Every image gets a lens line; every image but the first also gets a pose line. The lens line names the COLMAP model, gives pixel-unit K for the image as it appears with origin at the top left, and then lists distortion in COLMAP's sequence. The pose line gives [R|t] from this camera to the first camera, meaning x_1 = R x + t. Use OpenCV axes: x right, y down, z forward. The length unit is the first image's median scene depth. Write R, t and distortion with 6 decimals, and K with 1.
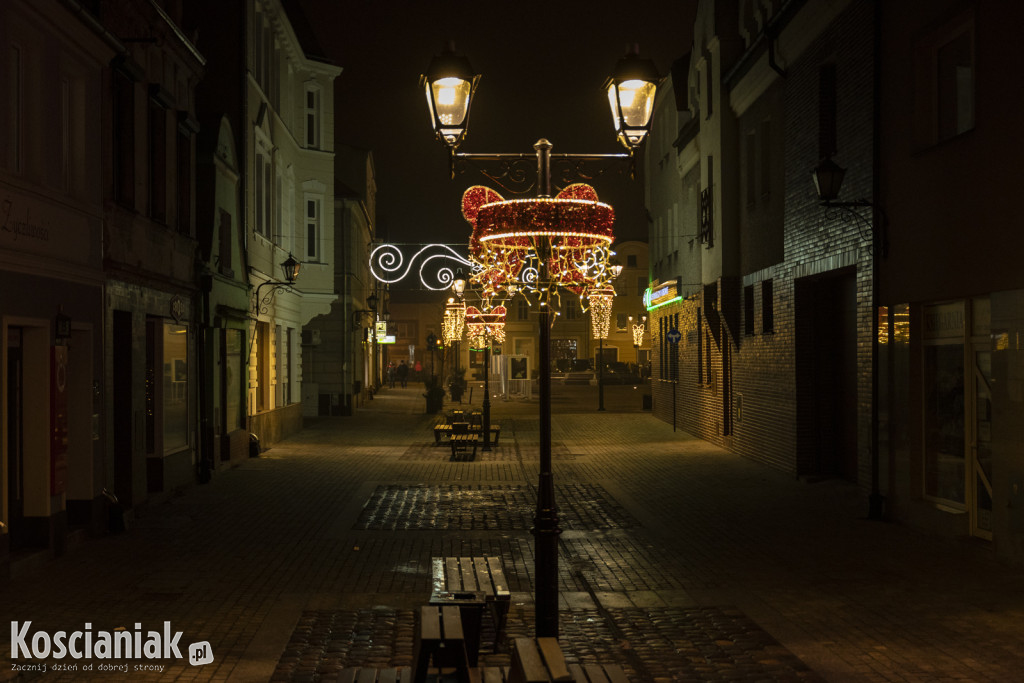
lens RADIAL K [[1257.1, 0, 498.0], [0, 1257.1, 340.5], [0, 0, 1]] dist [0.005711, 0.004100]
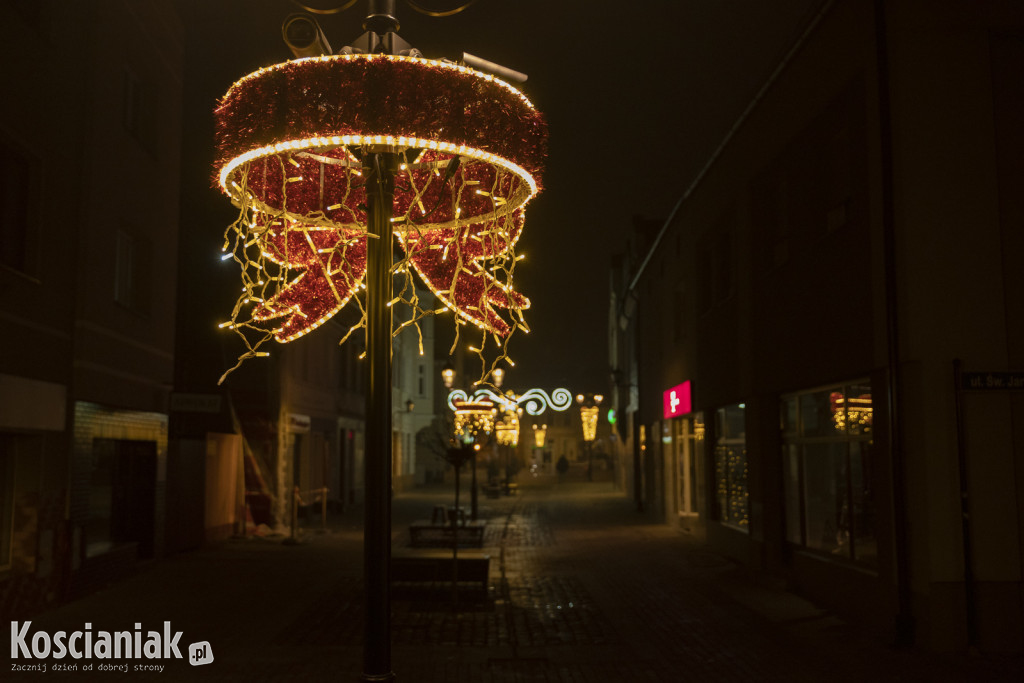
lens RADIAL K [[1032.7, 0, 491.7], [0, 1032.7, 340.5], [0, 0, 1]] dist [0.006153, 0.003674]
pose [[0.996237, -0.008444, -0.086254, 0.089590], [0.000062, 0.995311, -0.096727, 0.000785], [0.086666, 0.096358, 0.991567, -0.519286]]
